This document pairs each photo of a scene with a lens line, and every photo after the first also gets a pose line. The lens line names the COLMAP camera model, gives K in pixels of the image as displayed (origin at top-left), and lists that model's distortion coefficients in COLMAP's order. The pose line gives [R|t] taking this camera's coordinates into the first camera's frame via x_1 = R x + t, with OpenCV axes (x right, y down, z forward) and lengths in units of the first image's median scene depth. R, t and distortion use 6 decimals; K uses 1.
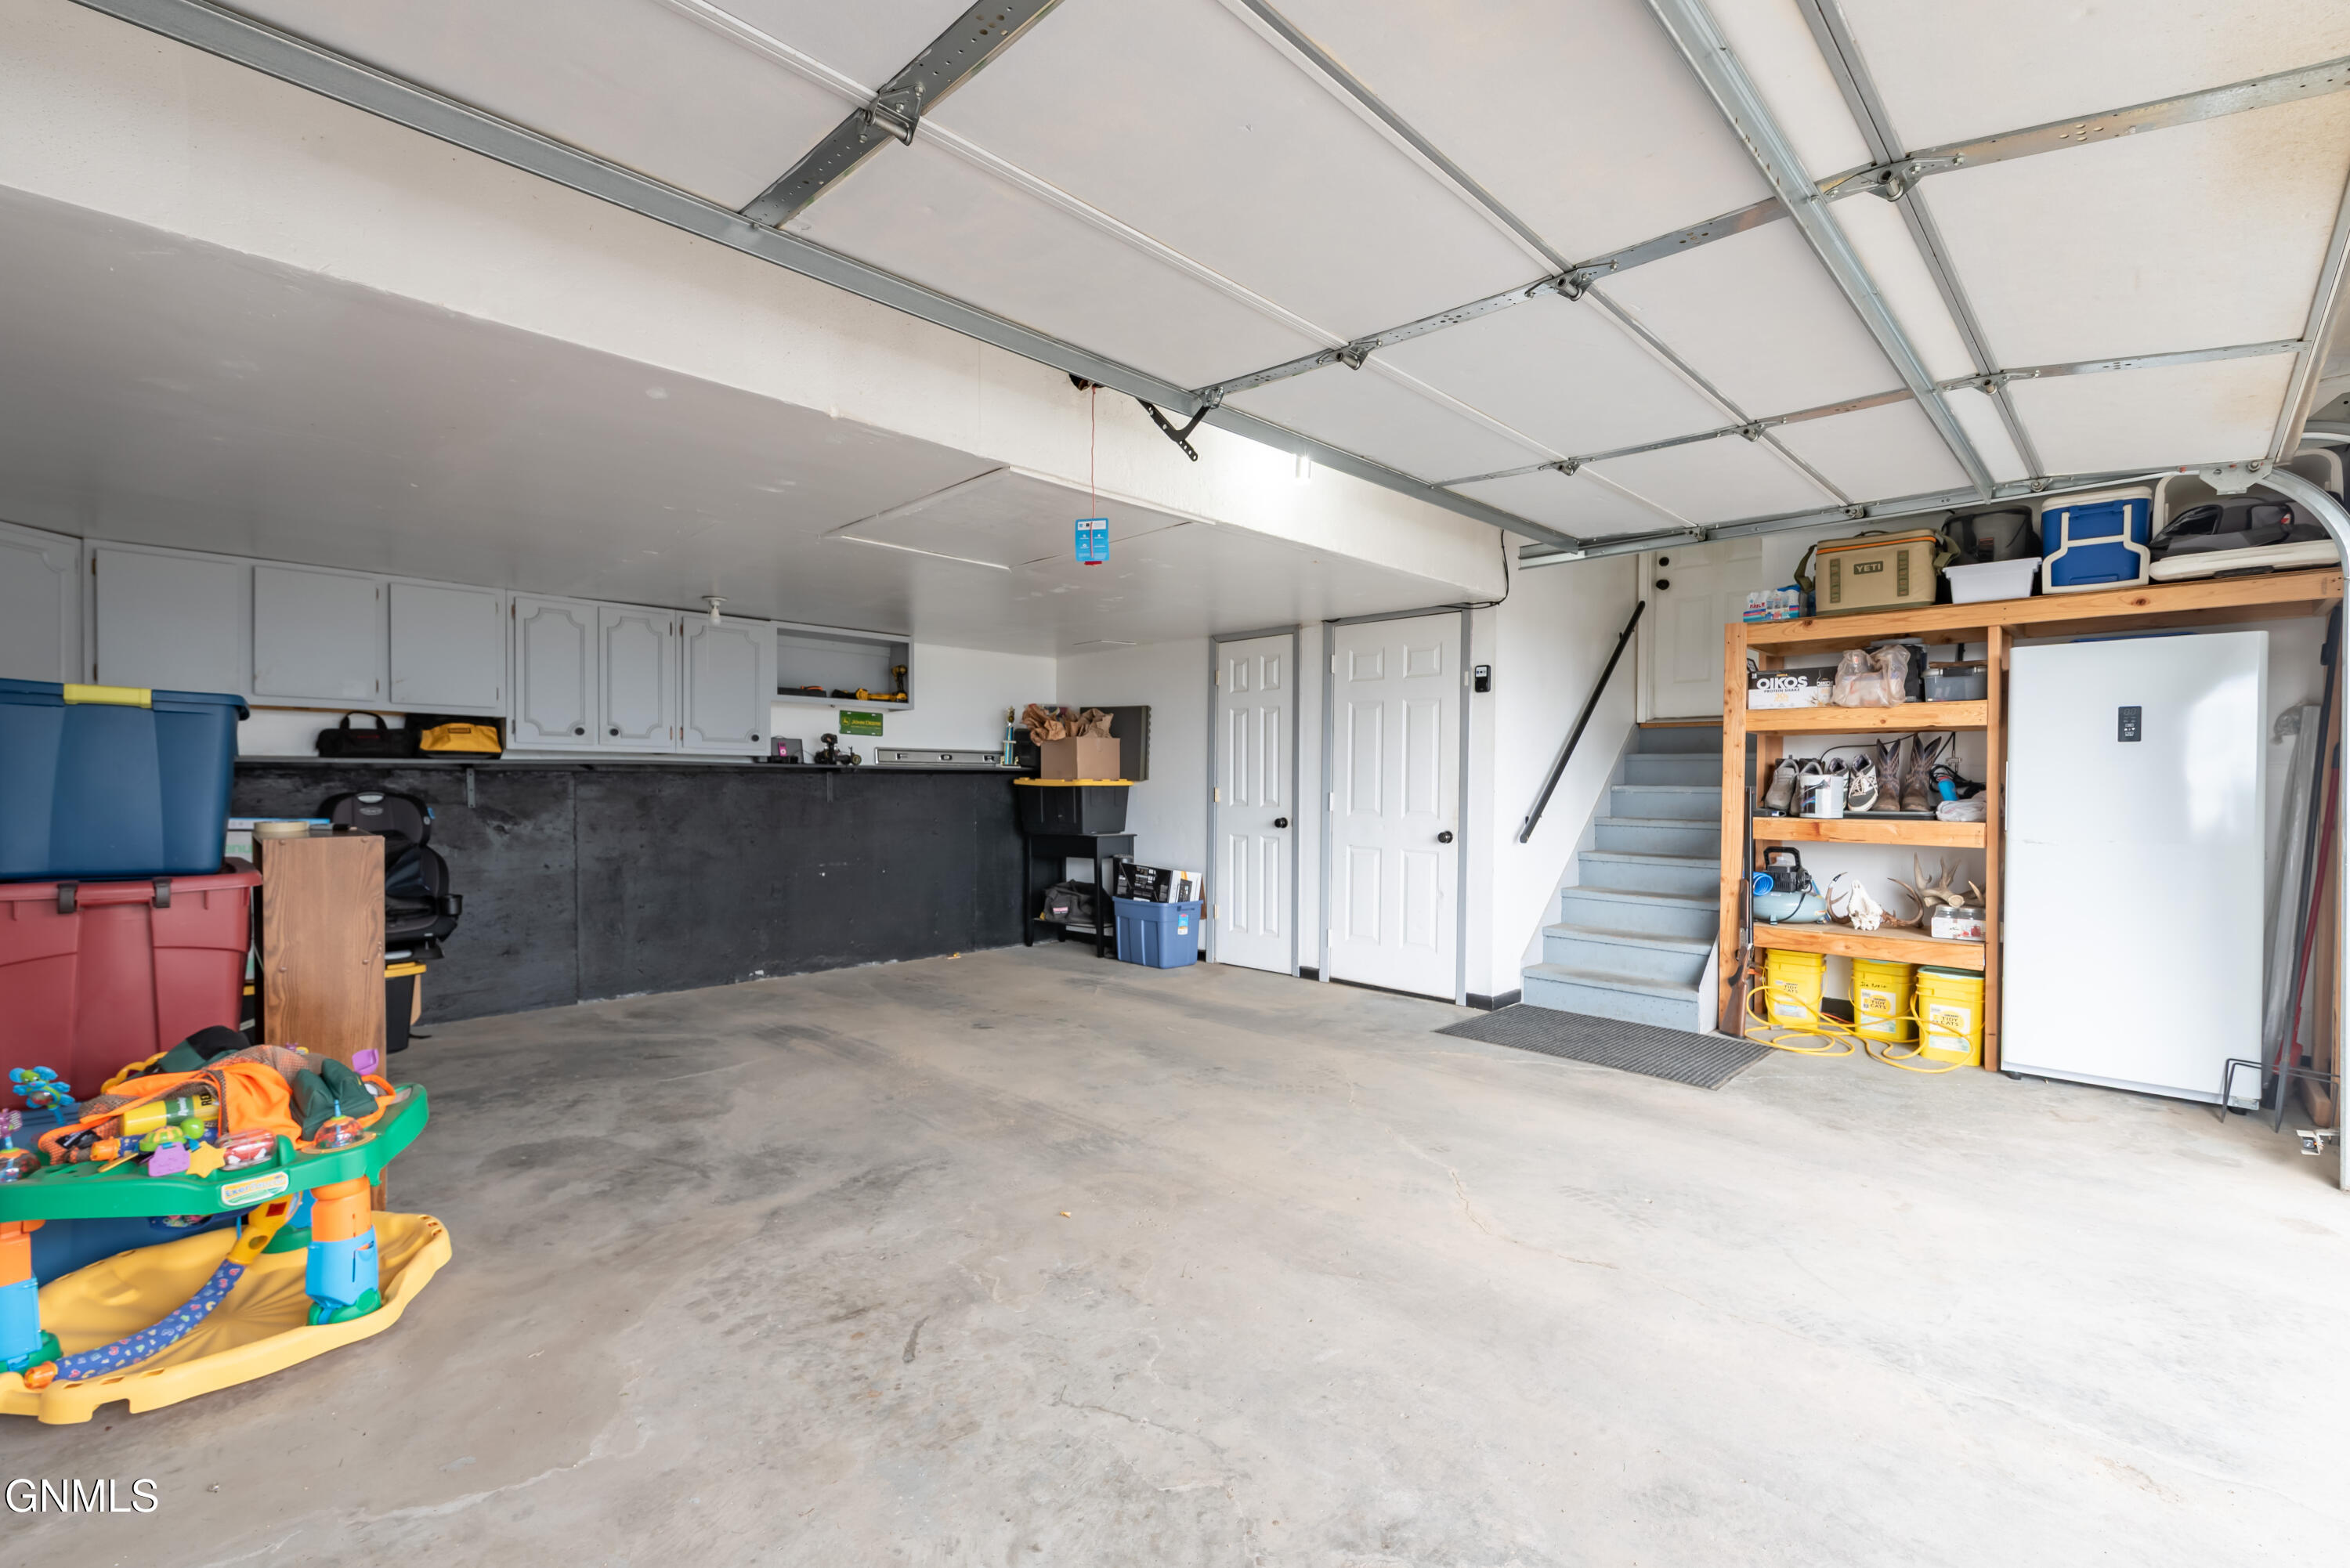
lens RADIAL K [[1012.0, 0, 1179.8], [0, 1012.0, 791.2], [0, 0, 1]] dist [-0.001762, 0.000900]
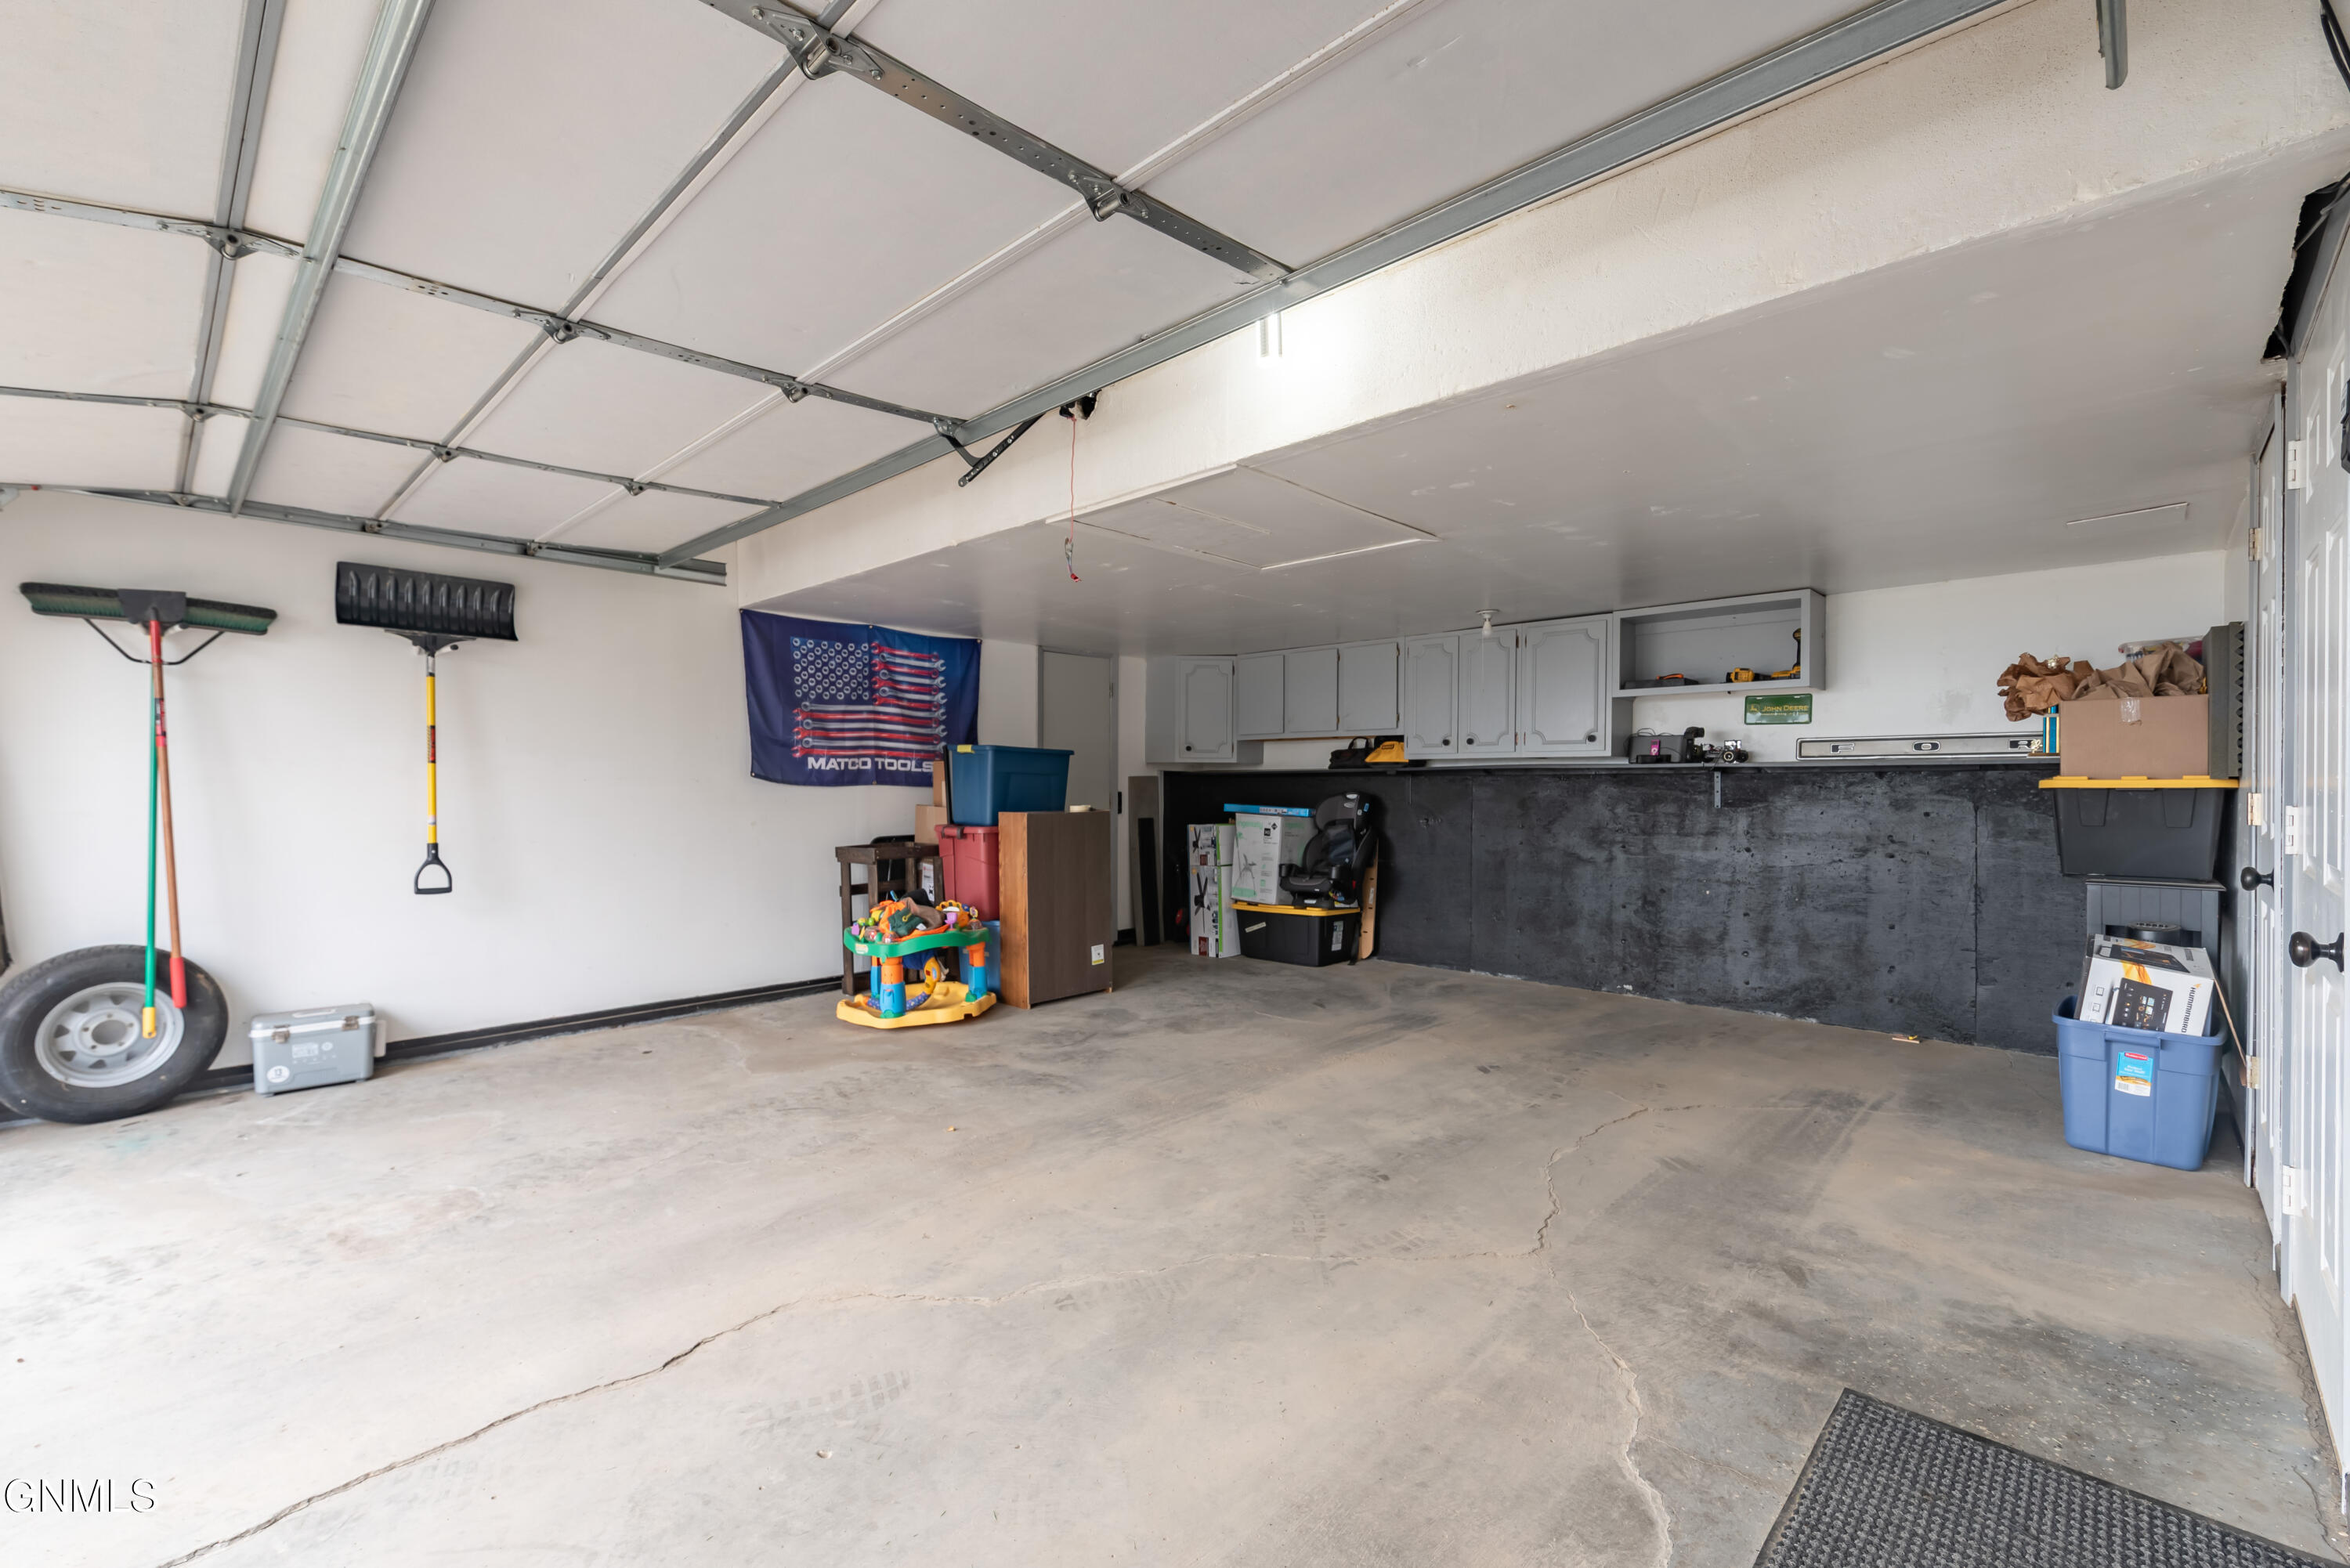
lens RADIAL K [[1012.0, 0, 1179.8], [0, 1012.0, 786.0], [0, 0, 1]] dist [-0.001762, 0.000900]
pose [[0.011759, -0.002042, -0.999929, 0.854025], [-0.008498, 0.999962, -0.002142, -0.002648], [0.999895, 0.008523, 0.011741, 0.949837]]
